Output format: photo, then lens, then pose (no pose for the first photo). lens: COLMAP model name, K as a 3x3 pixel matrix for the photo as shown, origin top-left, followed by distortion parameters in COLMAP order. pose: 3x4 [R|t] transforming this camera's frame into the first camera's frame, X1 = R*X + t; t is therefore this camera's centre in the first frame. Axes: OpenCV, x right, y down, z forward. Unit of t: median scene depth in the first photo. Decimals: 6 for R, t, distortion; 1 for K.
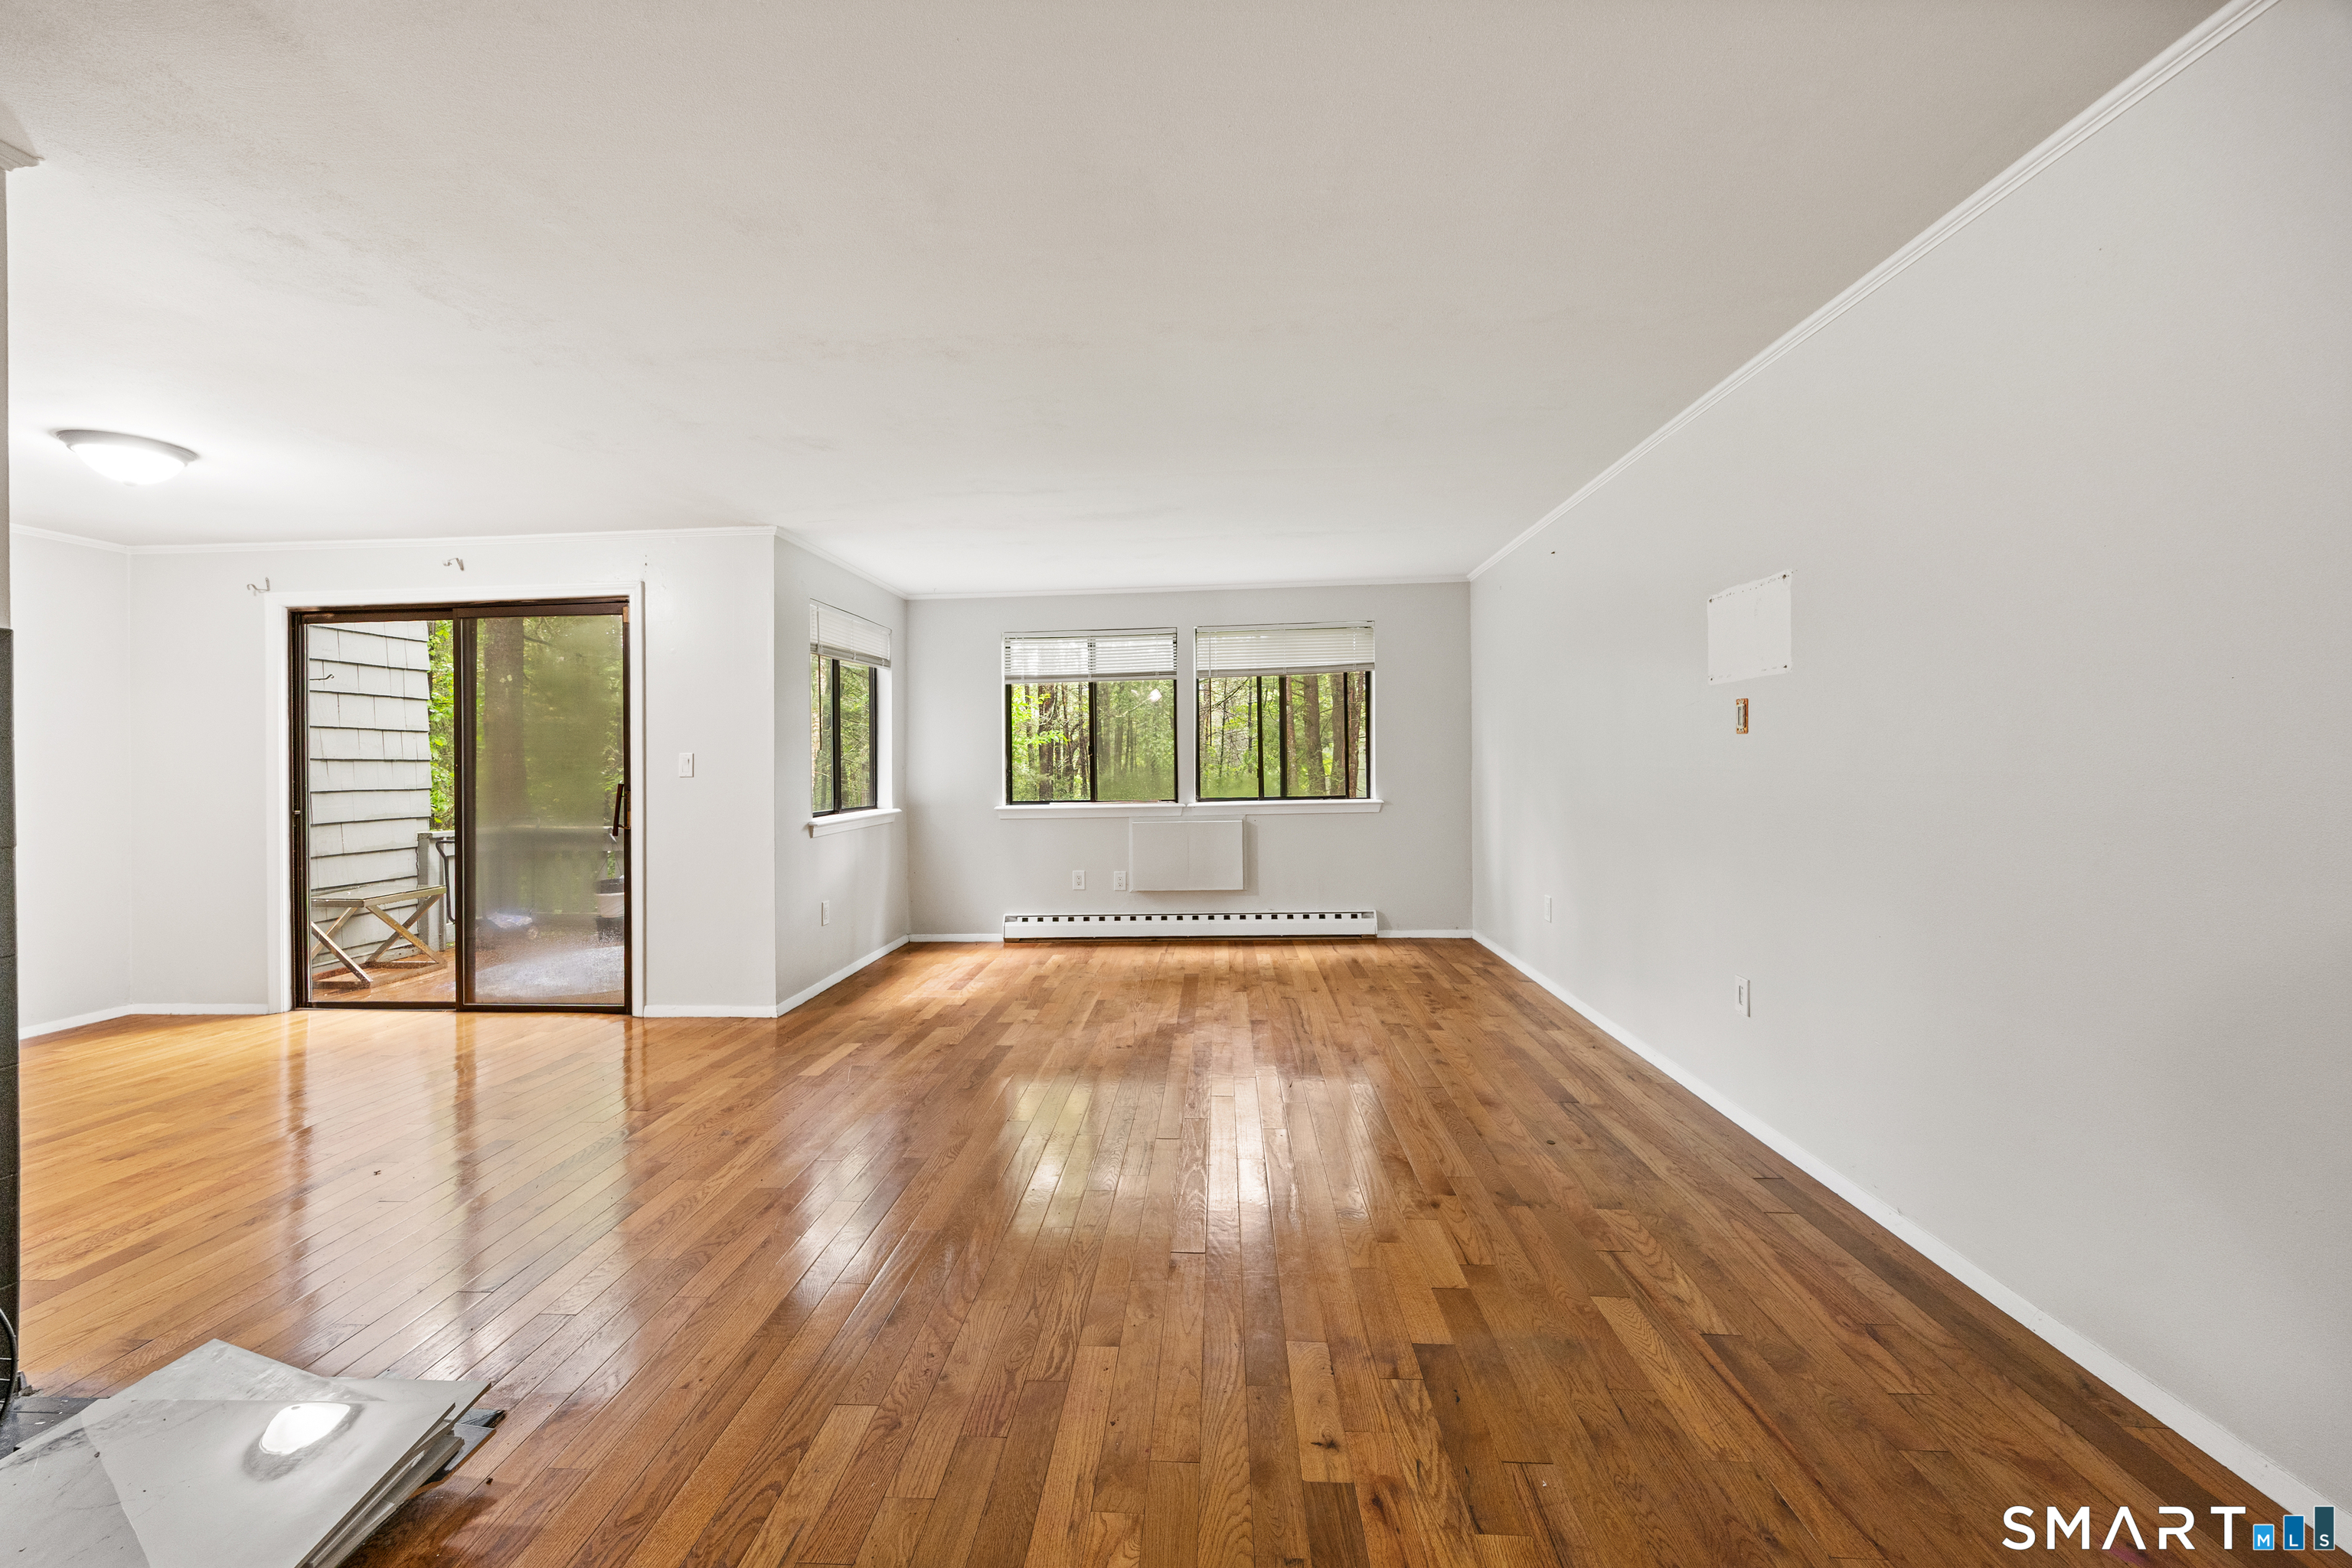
lens RADIAL K [[929.9, 0, 1166.9], [0, 929.9, 757.2], [0, 0, 1]] dist [-0.001105, 0.000225]
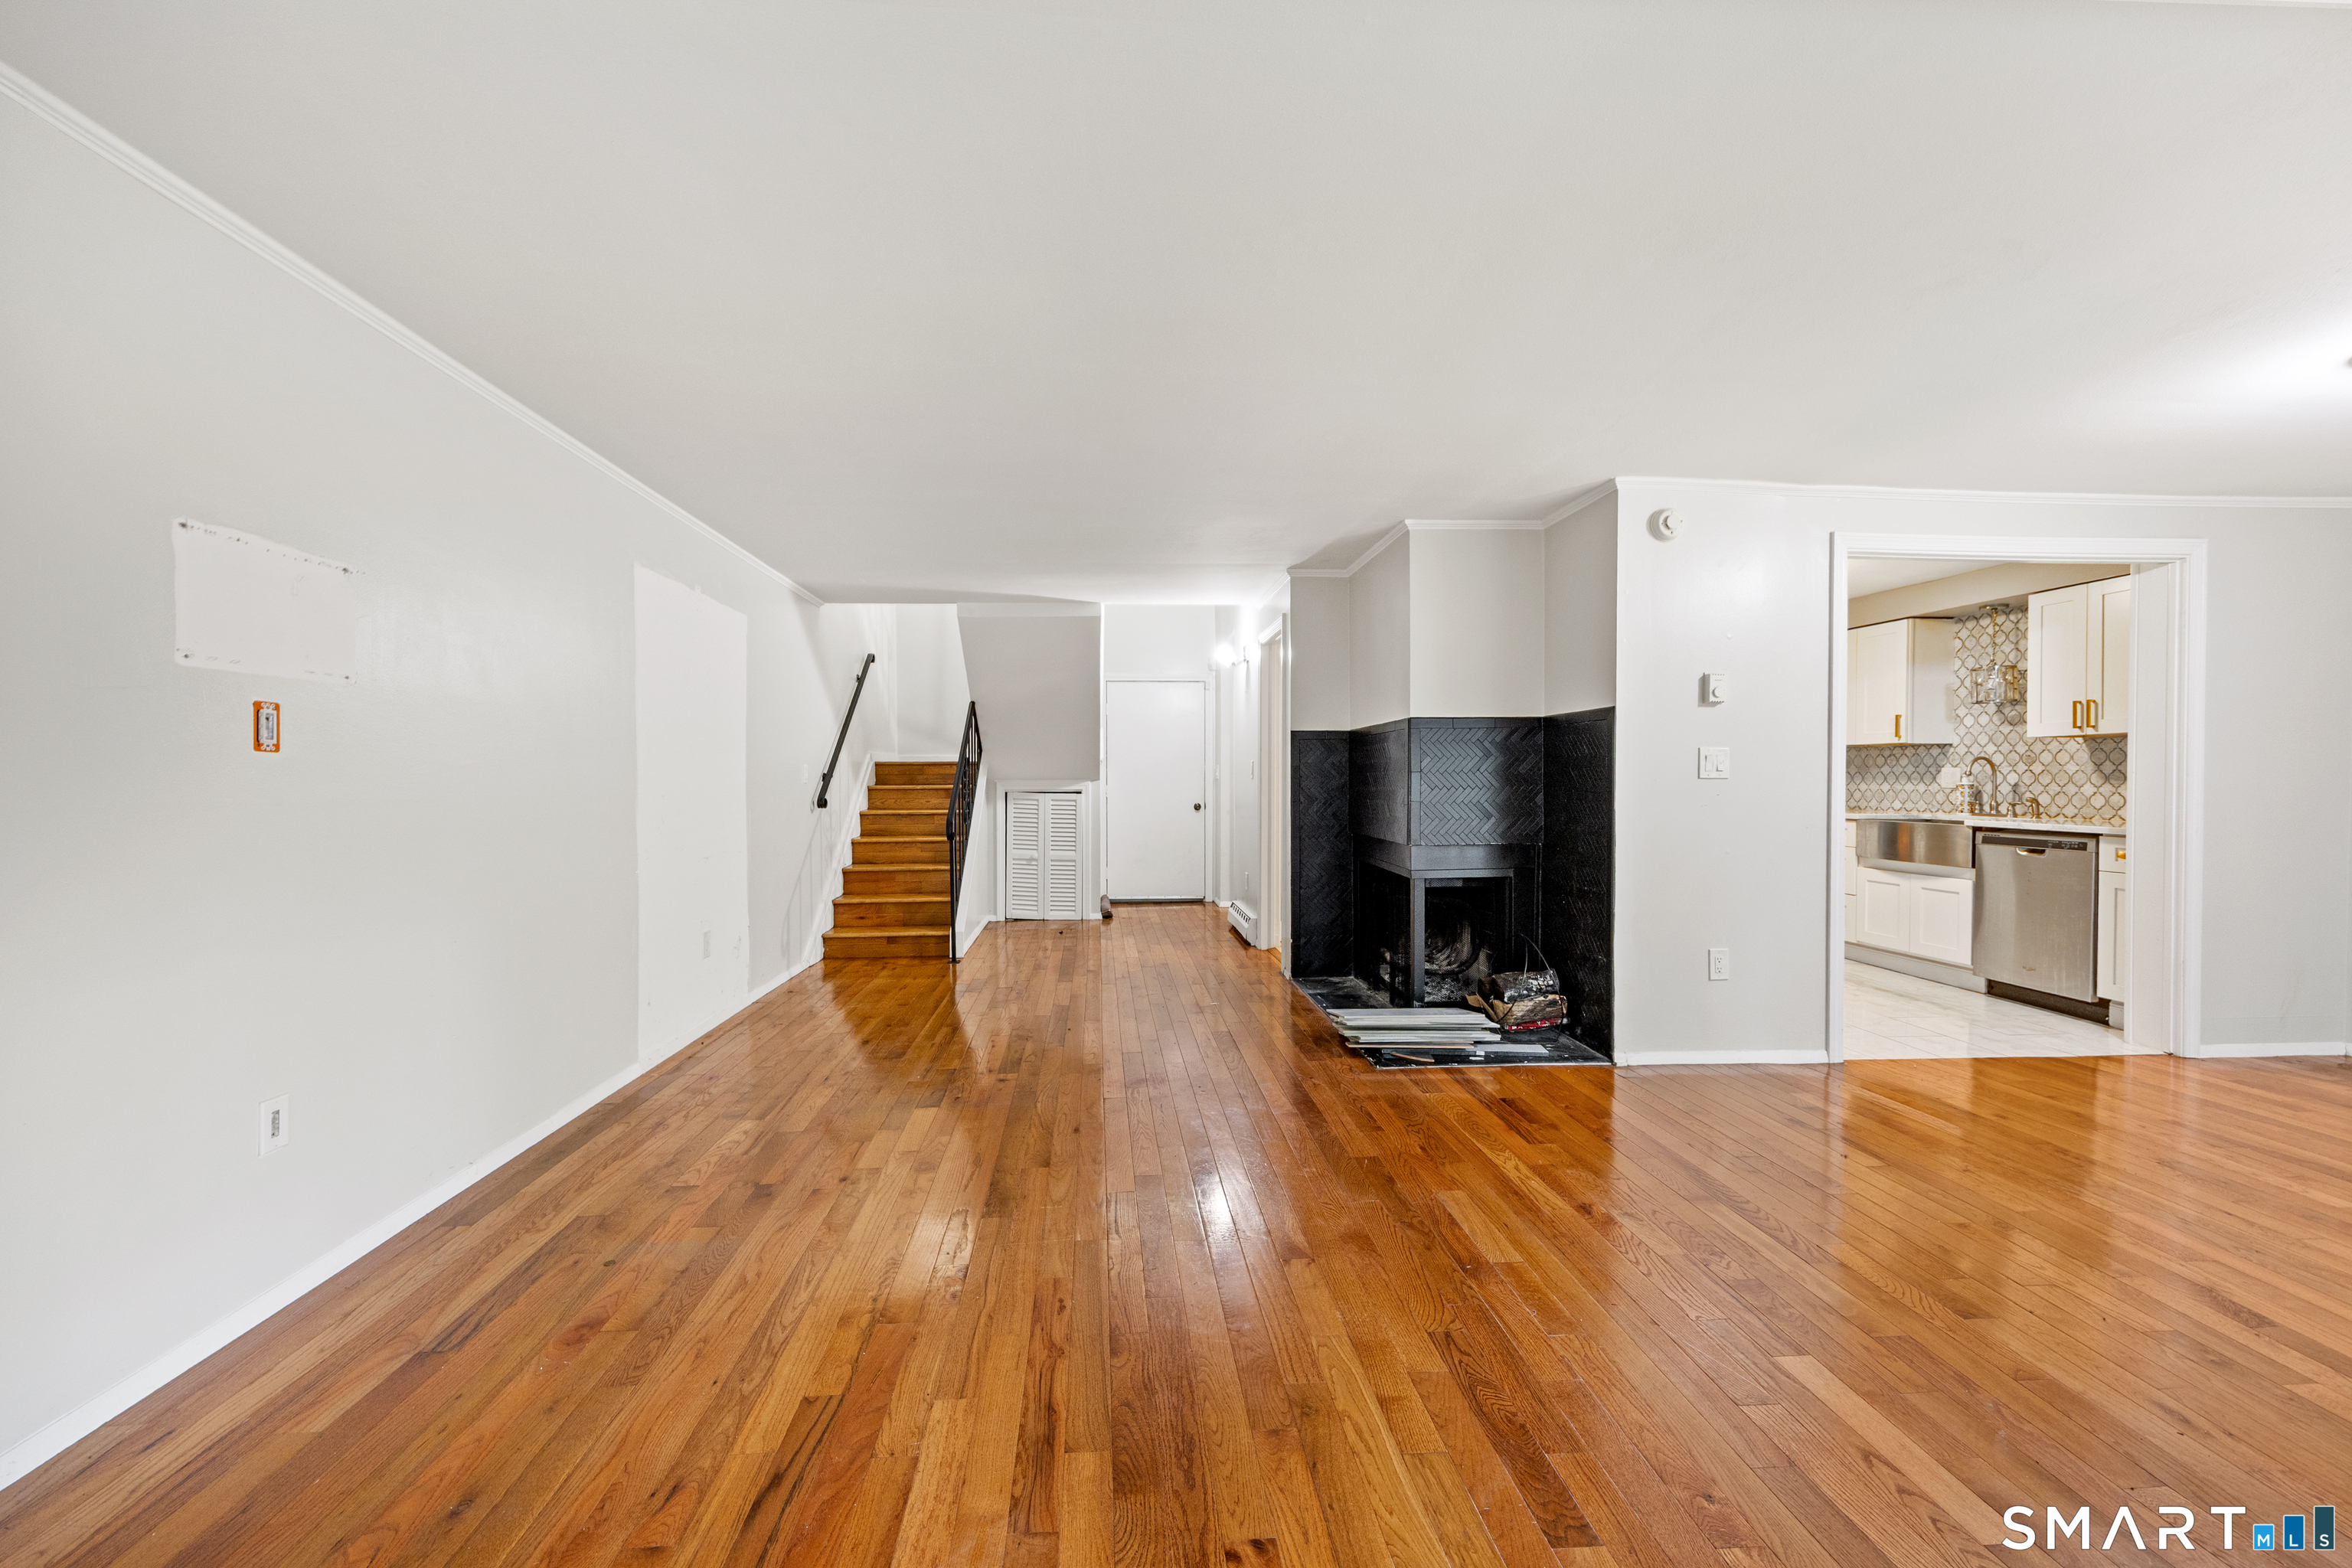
lens RADIAL K [[937.5, 0, 1176.0], [0, 937.5, 784.0], [0, 0, 1]] dist [0.000607, 0.000080]
pose [[-0.989302, 0.017323, -0.144851, 0.025571], [0.017520, 0.999847, -0.000086, 0.007220], [0.144827, -0.002623, -0.989453, 1.110747]]
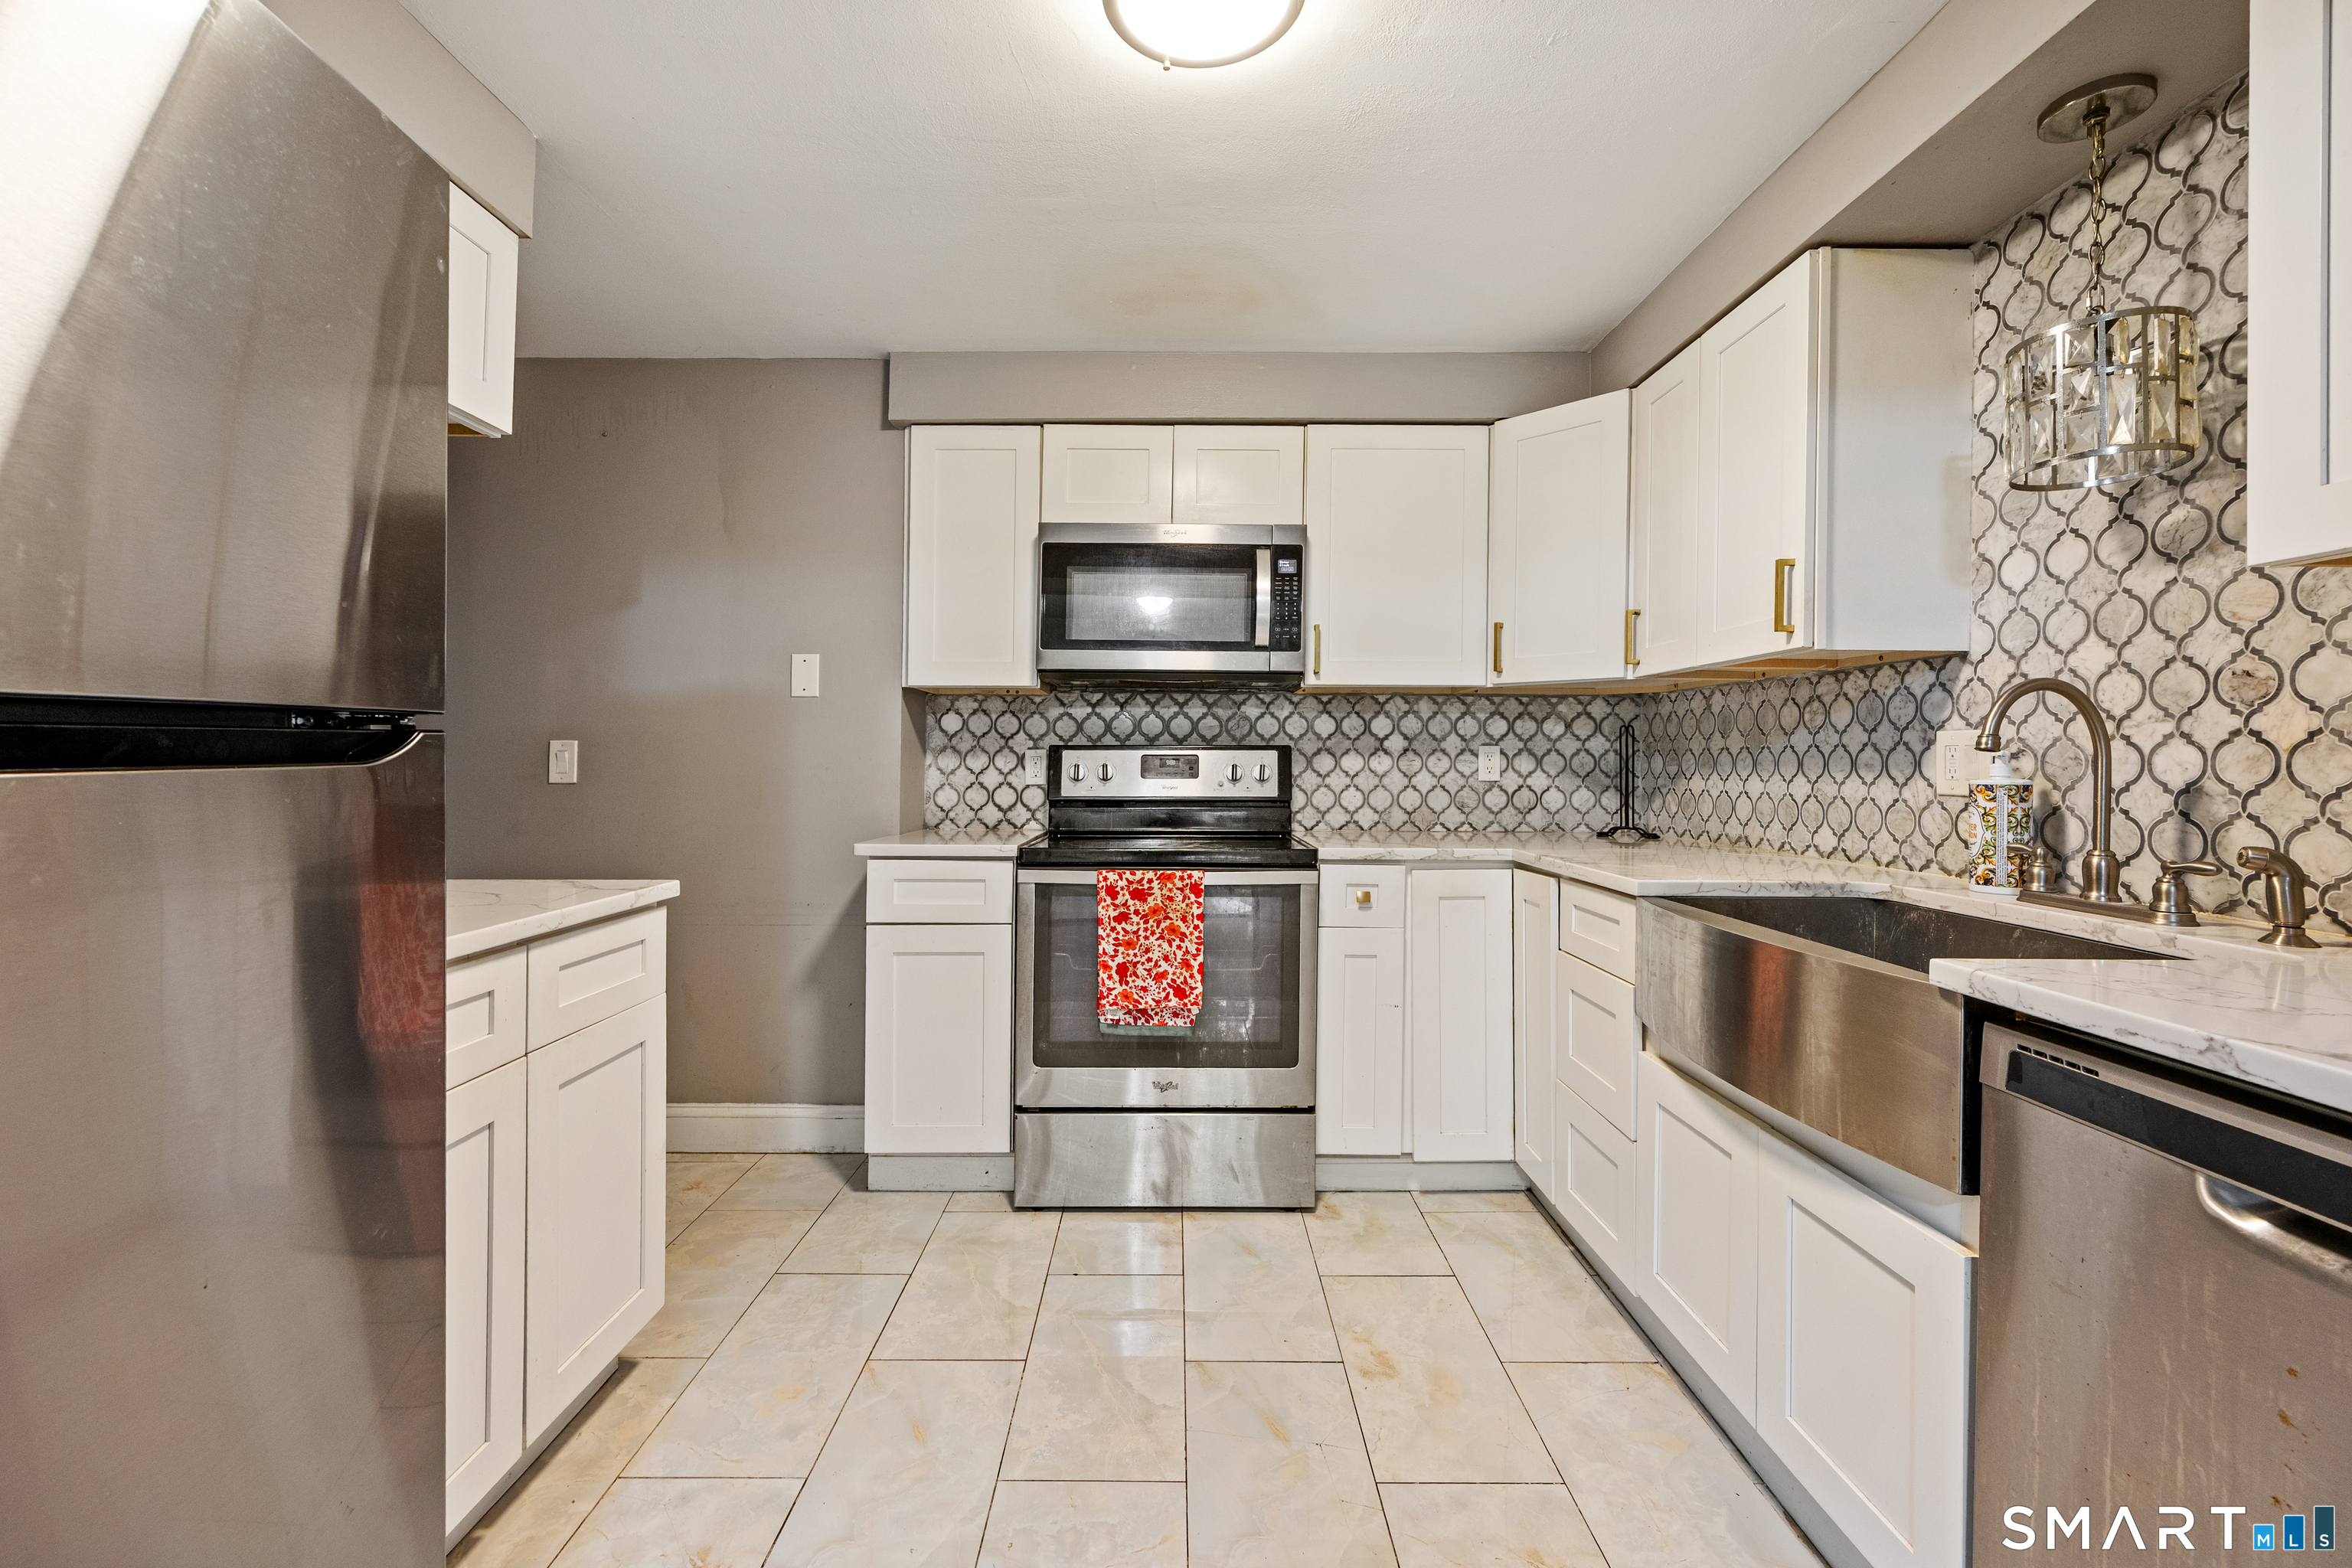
lens RADIAL K [[966.4, 0, 1173.7], [0, 966.4, 760.6], [0, 0, 1]] dist [-0.000997, -0.000190]
pose [[-0.997941, 0.014811, -0.062409, -0.828502], [0.015379, 0.999845, -0.008629, 0.014672], [0.062272, -0.009571, -0.998013, 0.399432]]
